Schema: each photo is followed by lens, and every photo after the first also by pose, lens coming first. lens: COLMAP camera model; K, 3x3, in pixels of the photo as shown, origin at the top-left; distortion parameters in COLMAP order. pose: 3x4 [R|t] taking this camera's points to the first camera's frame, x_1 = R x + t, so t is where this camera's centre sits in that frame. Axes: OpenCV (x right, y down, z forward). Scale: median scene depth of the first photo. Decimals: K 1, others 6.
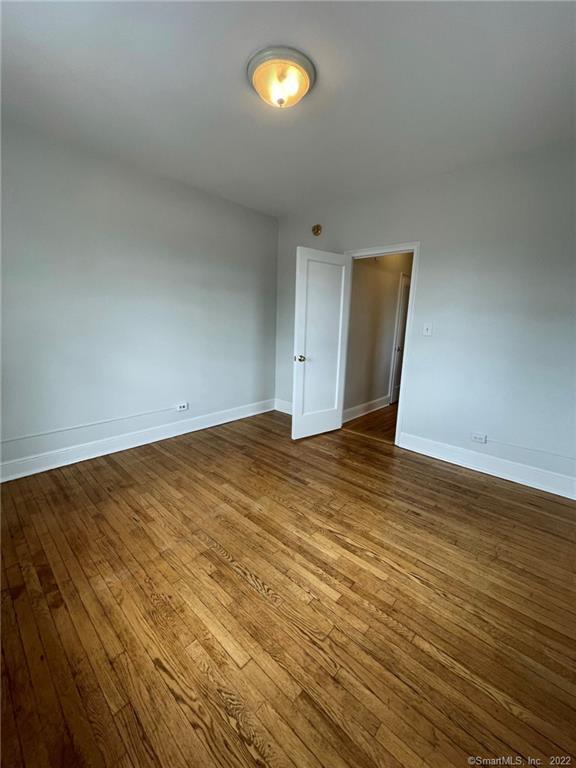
lens RADIAL K [[310.6, 0, 288.1], [0, 310.6, 384.2], [0, 0, 1]] dist [-0.000013, 0.000163]
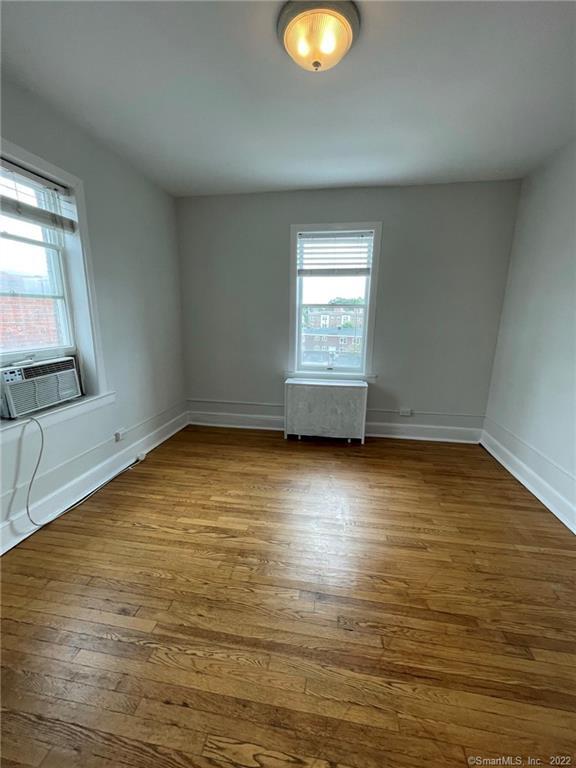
lens RADIAL K [[310.6, 0, 289.6], [0, 310.6, 384.3], [0, 0, 1]] dist [-0.000013, 0.000163]
pose [[-0.834311, 0.083303, -0.544964, 0.528070], [-0.145998, 0.919837, 0.364121, -0.384047], [0.531611, 0.383354, -0.755268, 1.803479]]
